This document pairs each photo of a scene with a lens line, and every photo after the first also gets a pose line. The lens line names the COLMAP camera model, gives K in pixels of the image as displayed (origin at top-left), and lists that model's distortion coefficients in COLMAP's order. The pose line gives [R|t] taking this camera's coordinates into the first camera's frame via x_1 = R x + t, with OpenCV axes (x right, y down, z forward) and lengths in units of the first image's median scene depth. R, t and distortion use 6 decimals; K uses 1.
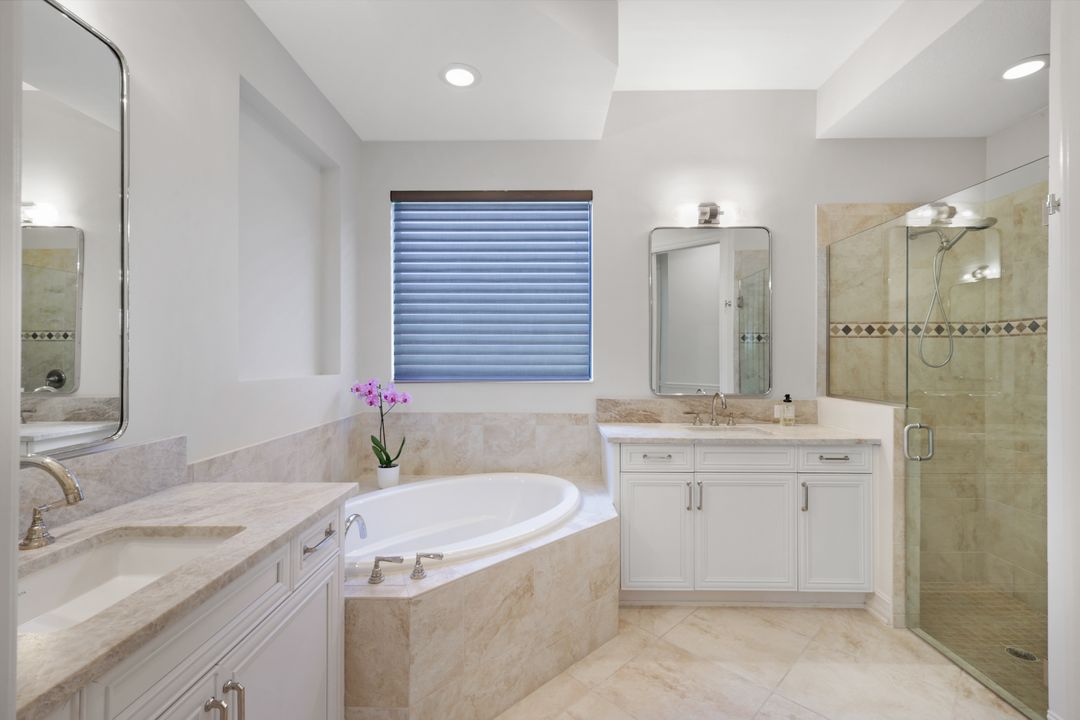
lens RADIAL K [[469.2, 0, 541.6], [0, 469.2, 355.3], [0, 0, 1]] dist [0.006195, -0.000344]
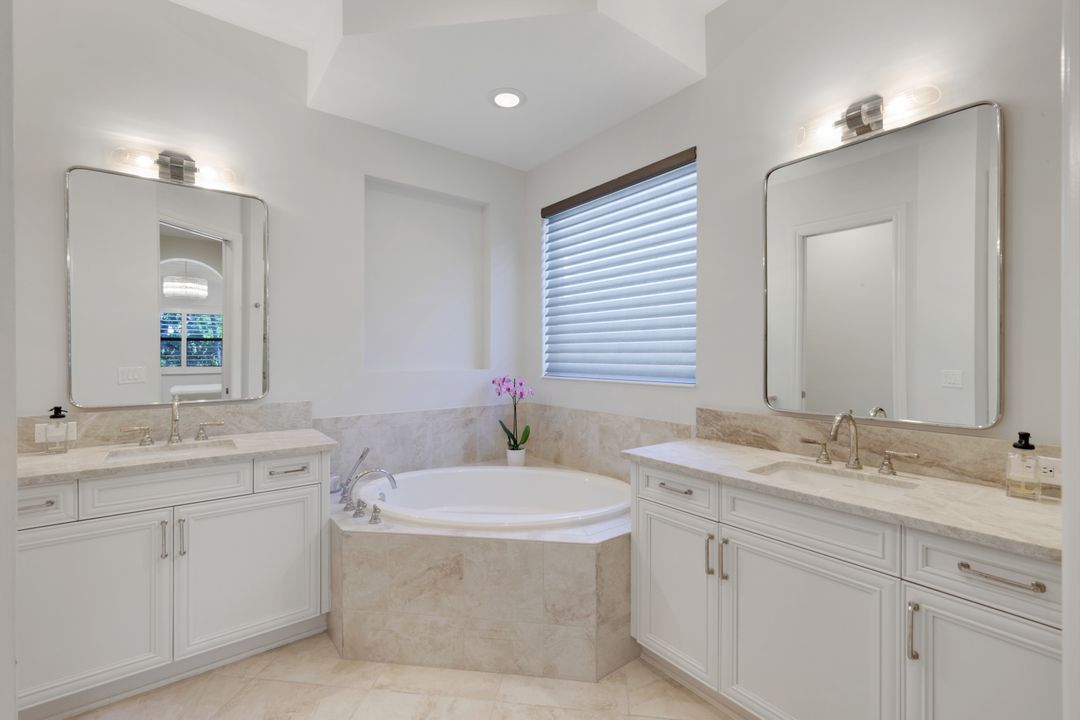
lens RADIAL K [[469.2, 0, 541.6], [0, 469.2, 355.3], [0, 0, 1]] dist [0.006195, -0.000344]
pose [[0.620280, -0.000575, -0.784380, 0.691550], [0.004631, 0.999985, 0.002929, 0.000152], [0.784367, -0.005449, 0.620274, 0.359782]]
